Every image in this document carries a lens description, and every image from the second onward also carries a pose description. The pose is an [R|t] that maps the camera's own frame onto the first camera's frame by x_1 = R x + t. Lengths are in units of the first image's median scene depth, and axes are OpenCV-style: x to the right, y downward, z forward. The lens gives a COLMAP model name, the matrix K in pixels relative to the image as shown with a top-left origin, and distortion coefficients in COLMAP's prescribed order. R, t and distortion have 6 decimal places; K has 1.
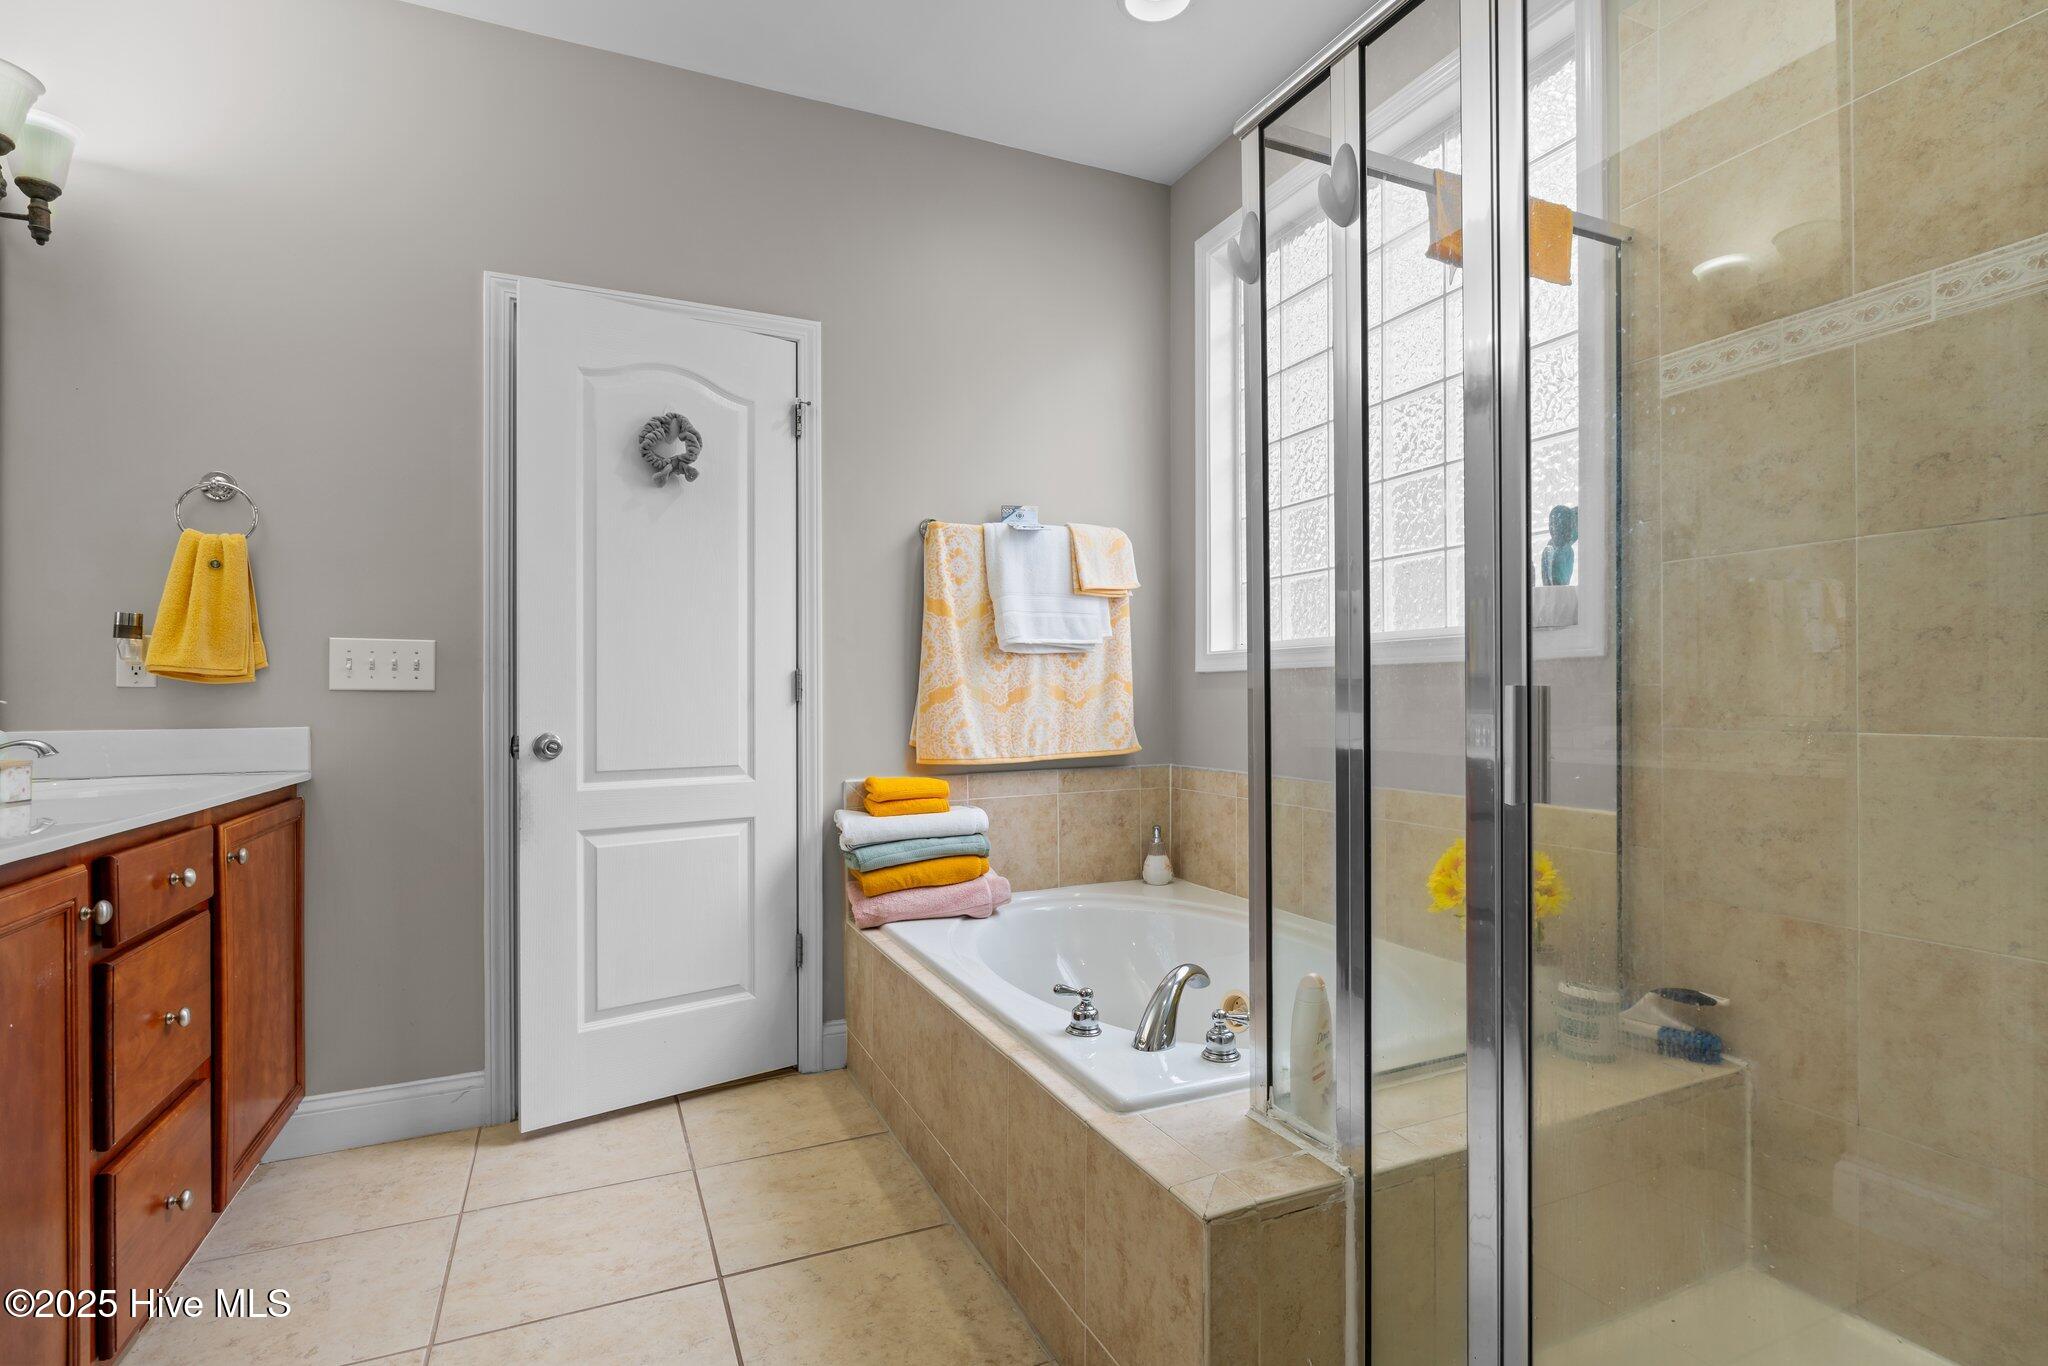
lens RADIAL K [[992.2, 0, 1022.5], [0, 992.2, 691.9], [0, 0, 1]] dist [-0.001346, 0.000113]
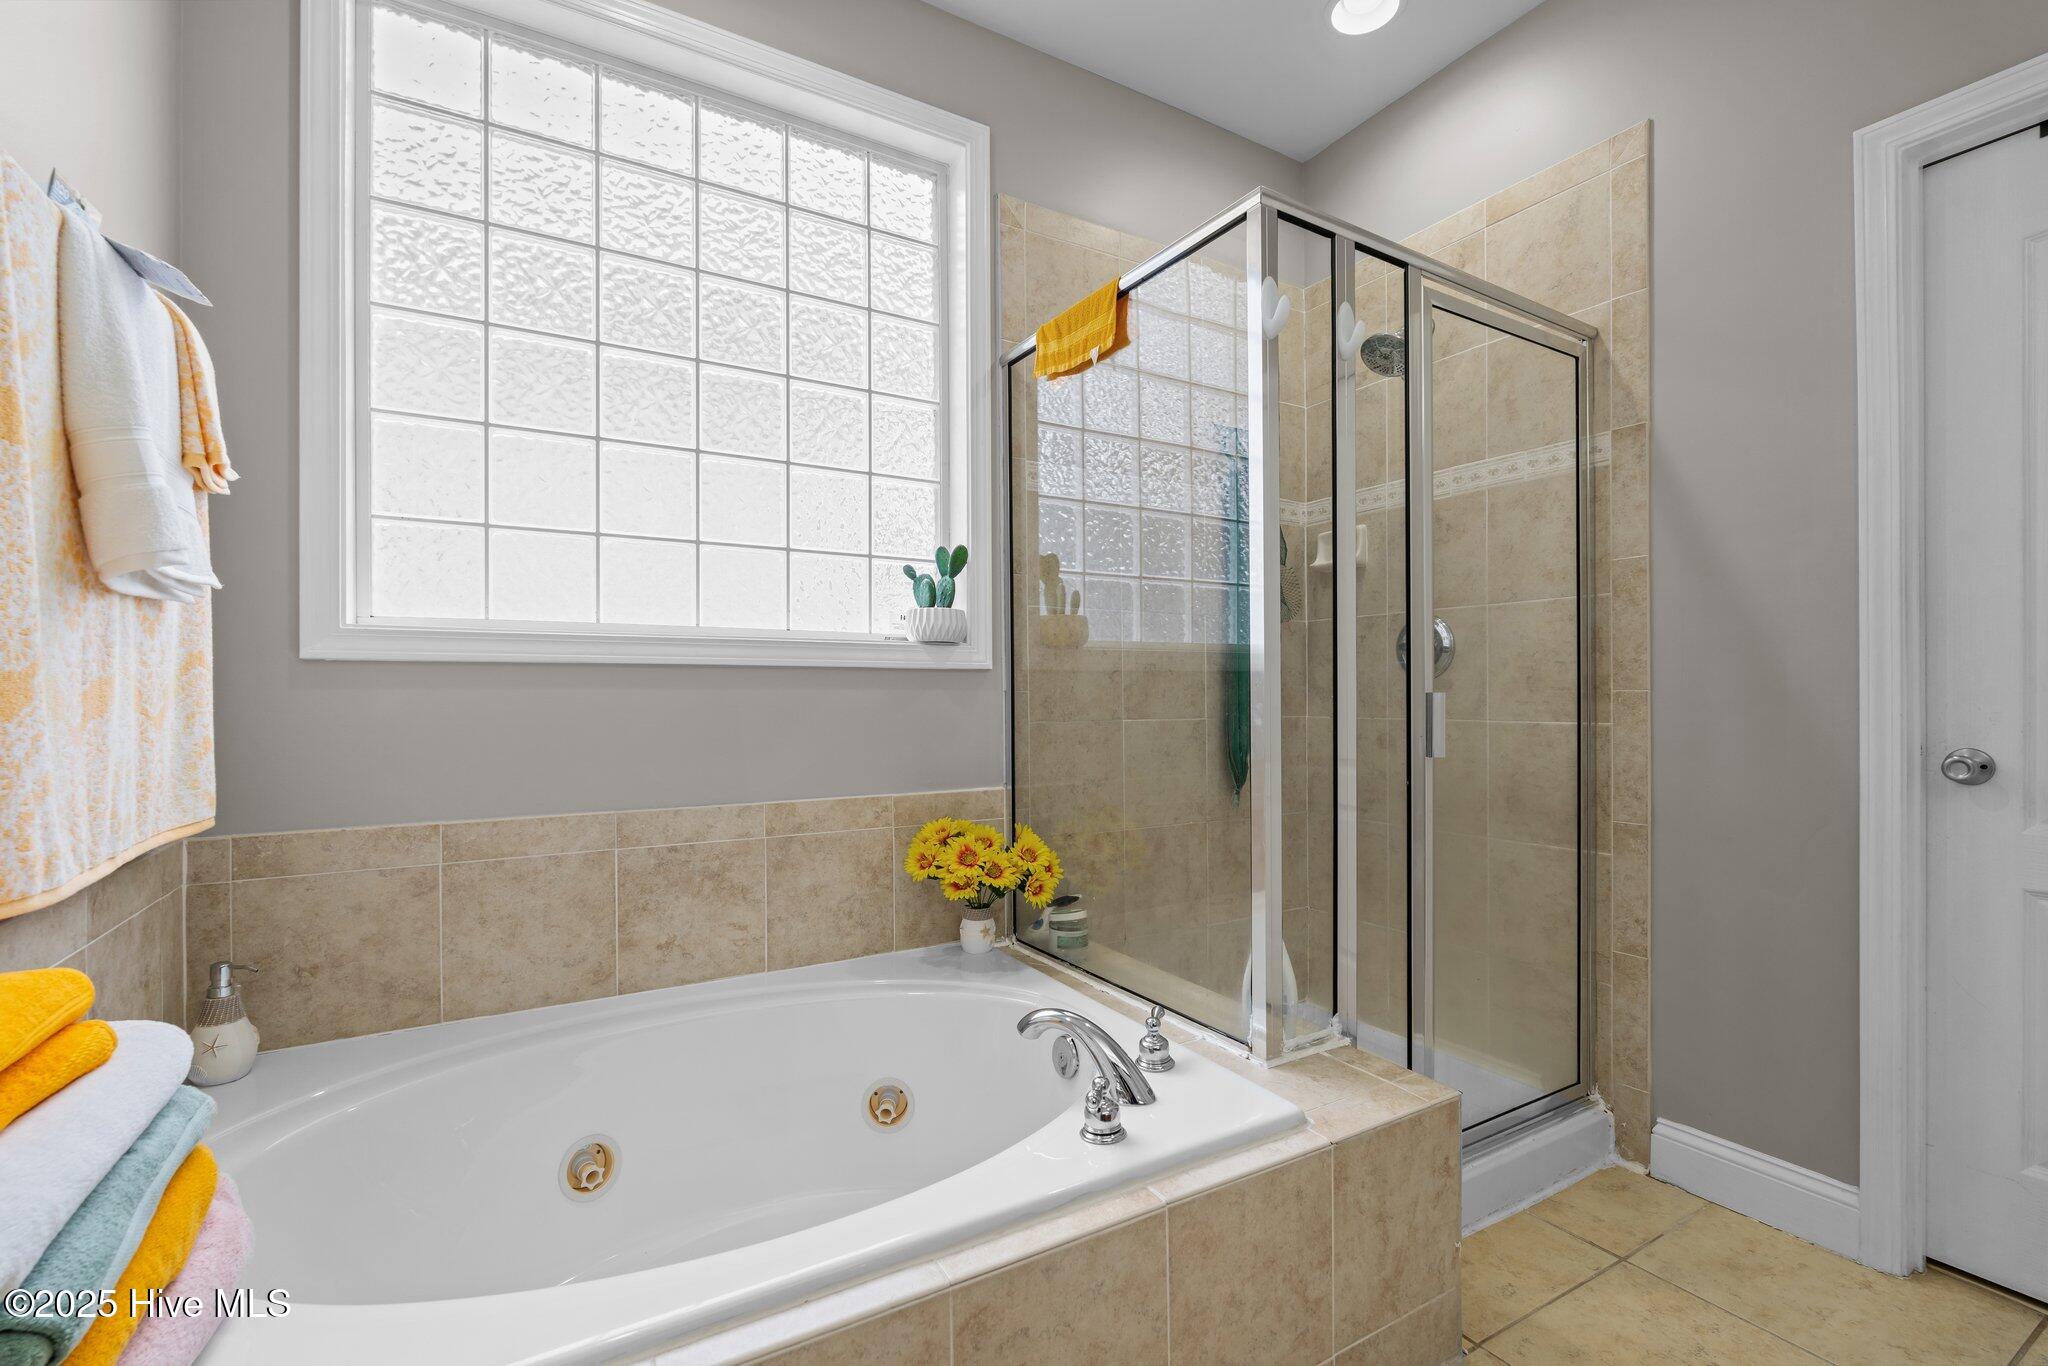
lens RADIAL K [[912.0, 0, 1023.9], [0, 912.0, 684.6], [0, 0, 1]] dist [-0.004587, -0.000546]
pose [[-0.115054, 0.014221, 0.993257, -0.602078], [-0.003778, 0.999884, -0.014753, 0.001562], [-0.993352, -0.005450, -0.114987, 1.072211]]
